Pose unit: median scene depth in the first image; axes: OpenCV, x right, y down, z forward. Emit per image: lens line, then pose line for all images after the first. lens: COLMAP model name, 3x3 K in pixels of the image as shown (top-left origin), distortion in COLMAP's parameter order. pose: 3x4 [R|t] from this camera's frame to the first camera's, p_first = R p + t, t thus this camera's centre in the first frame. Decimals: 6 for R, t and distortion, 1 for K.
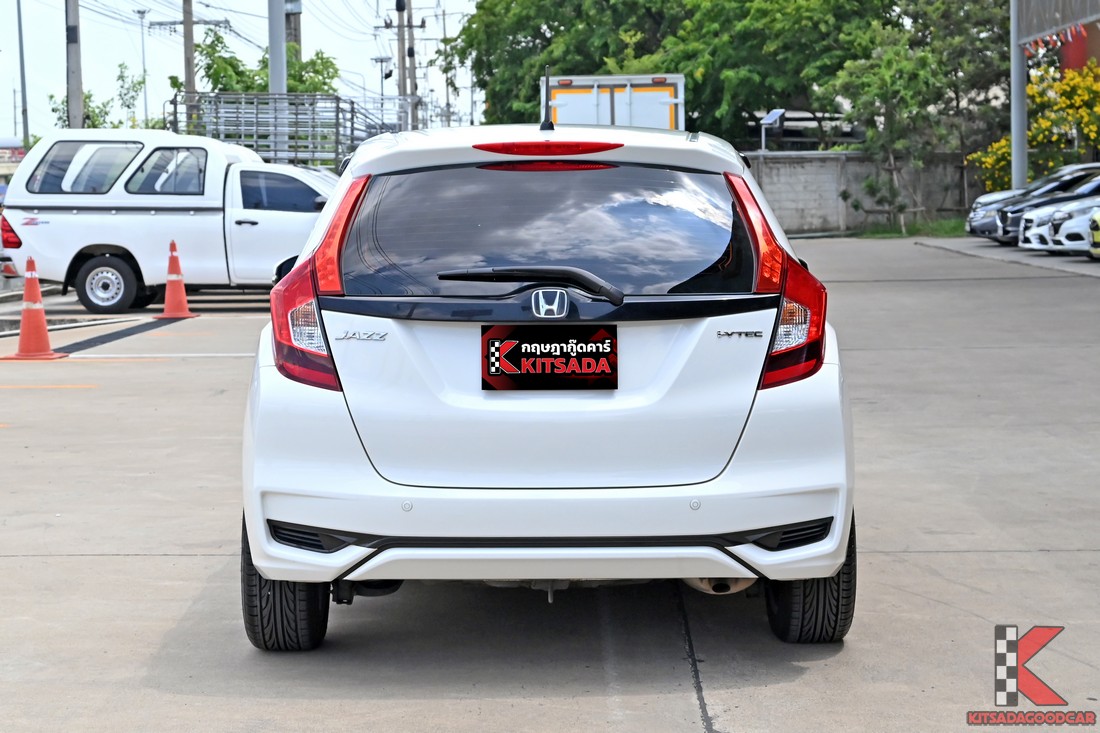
lens RADIAL K [[2296.8, 0, 550.8], [0, 2296.8, 366.6], [0, 0, 1]] dist [-0.090028, 0.000000]
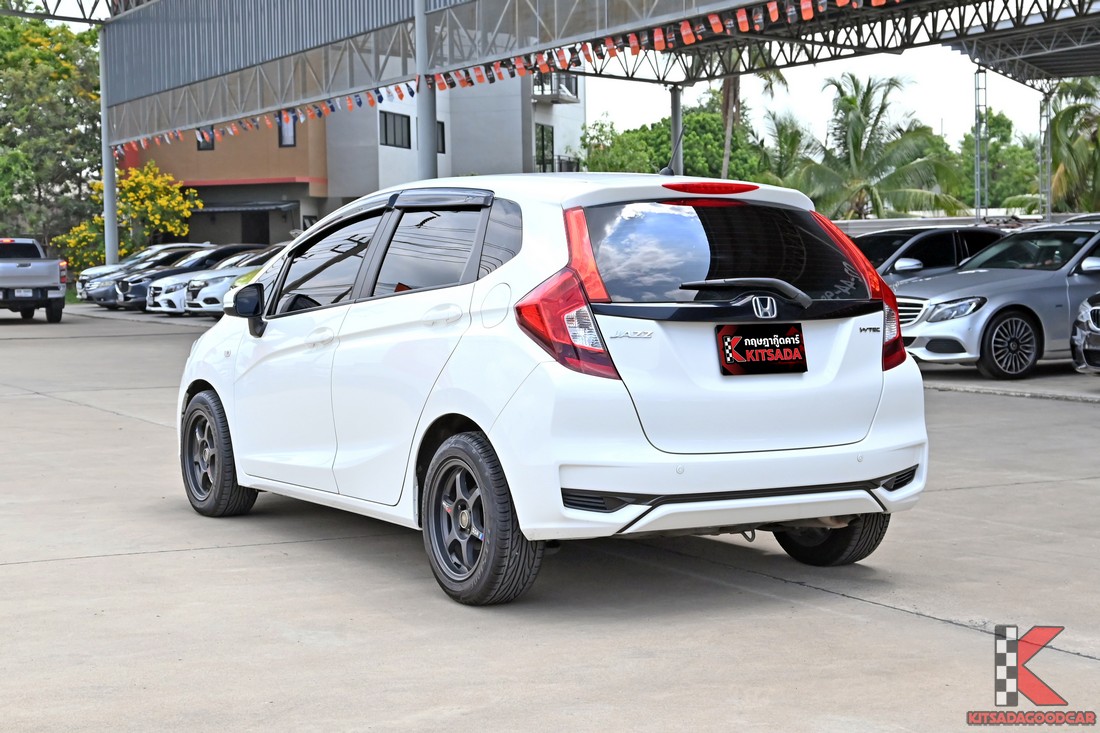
lens RADIAL K [[1842.4, 0, 550.1], [0, 1842.4, 366.9], [0, 0, 1]] dist [0.126161, 0.000000]
pose [[0.869147, -0.023169, 0.494010, -0.610256], [0.036321, 0.999195, -0.017041, 0.019267], [-0.493217, 0.032754, 0.869289, 0.157777]]
